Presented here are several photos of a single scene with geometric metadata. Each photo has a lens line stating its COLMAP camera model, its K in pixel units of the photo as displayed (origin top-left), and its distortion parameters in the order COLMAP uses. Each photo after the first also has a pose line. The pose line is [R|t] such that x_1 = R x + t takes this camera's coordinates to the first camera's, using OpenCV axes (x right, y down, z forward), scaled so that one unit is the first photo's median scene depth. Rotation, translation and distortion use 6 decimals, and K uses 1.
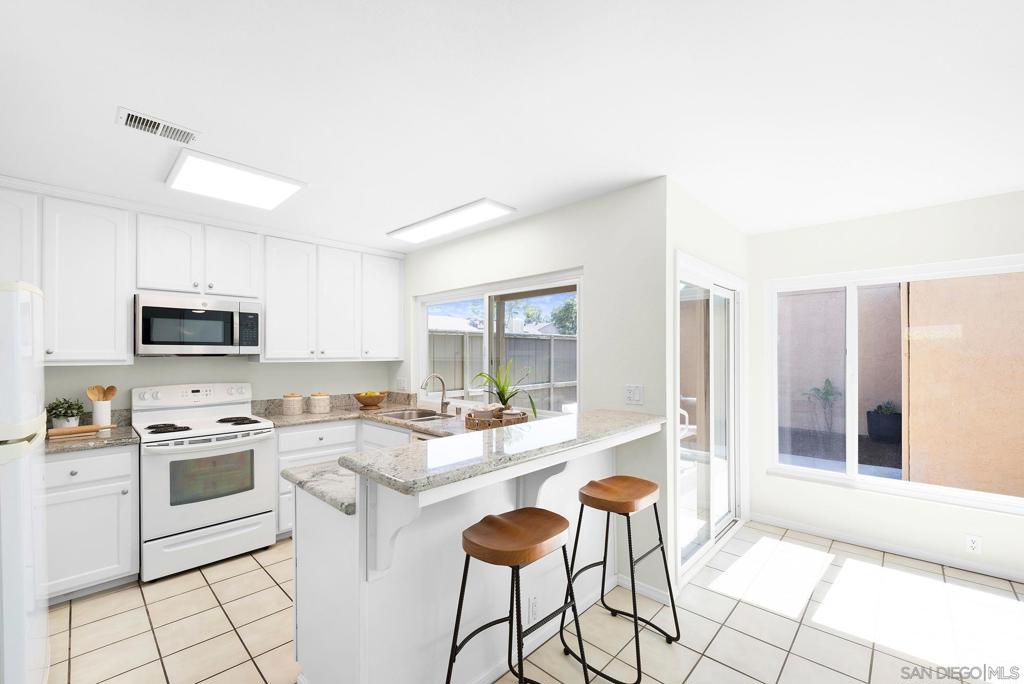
lens RADIAL K [[418.5, 0, 515.6], [0, 418.5, 348.2], [0, 0, 1]] dist [-0.001813, -0.000390]
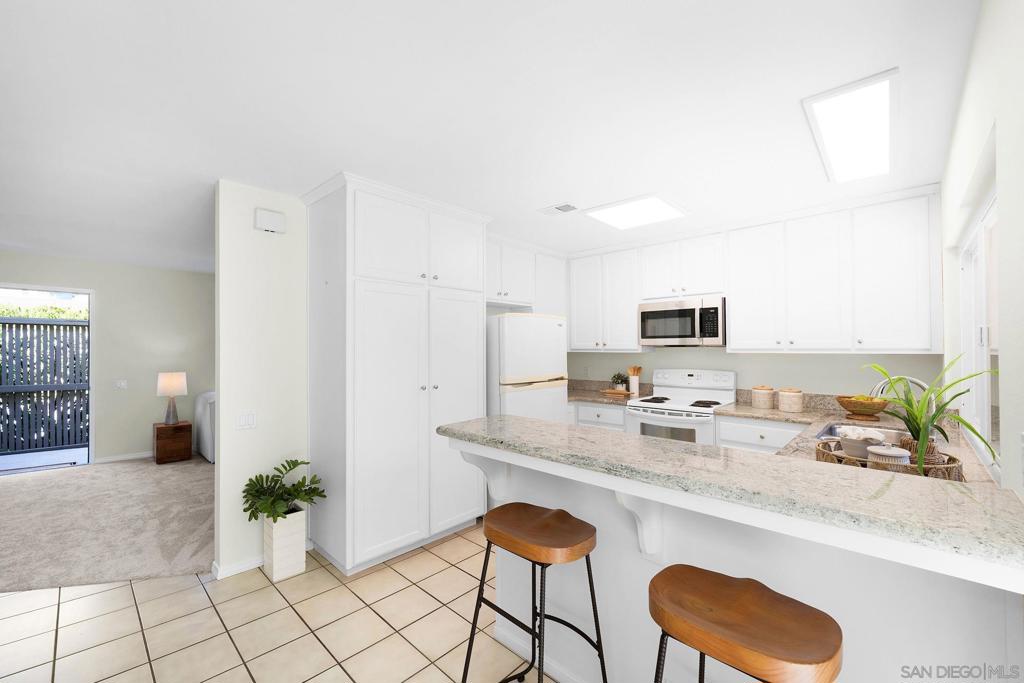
lens RADIAL K [[422.8, 0, 507.7], [0, 422.8, 349.2], [0, 0, 1]] dist [-0.001614, 0.000040]
pose [[-0.010028, 0.004940, -0.999938, 0.516922], [0.016468, 0.999853, 0.004774, 0.012222], [0.999814, -0.016419, -0.010108, 0.511578]]
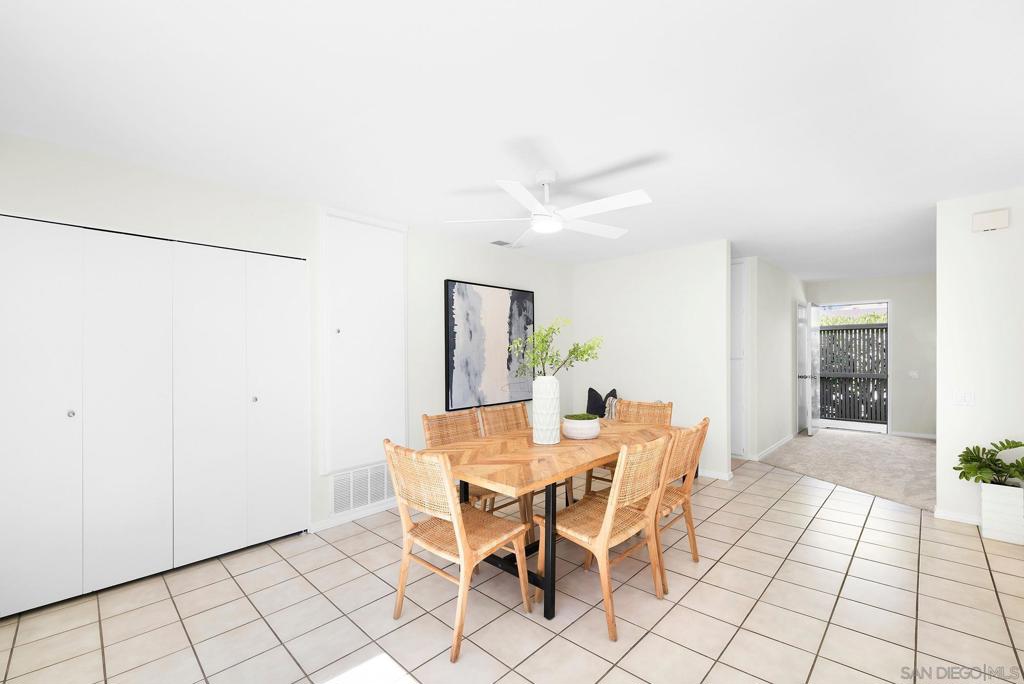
lens RADIAL K [[422.8, 0, 507.7], [0, 422.8, 349.7], [0, 0, 1]] dist [-0.001614, 0.000040]
pose [[-0.999499, 0.026774, 0.016858, 0.732073], [0.026092, 0.998880, -0.039482, 0.044746], [-0.017896, -0.039023, -0.999078, 0.987375]]
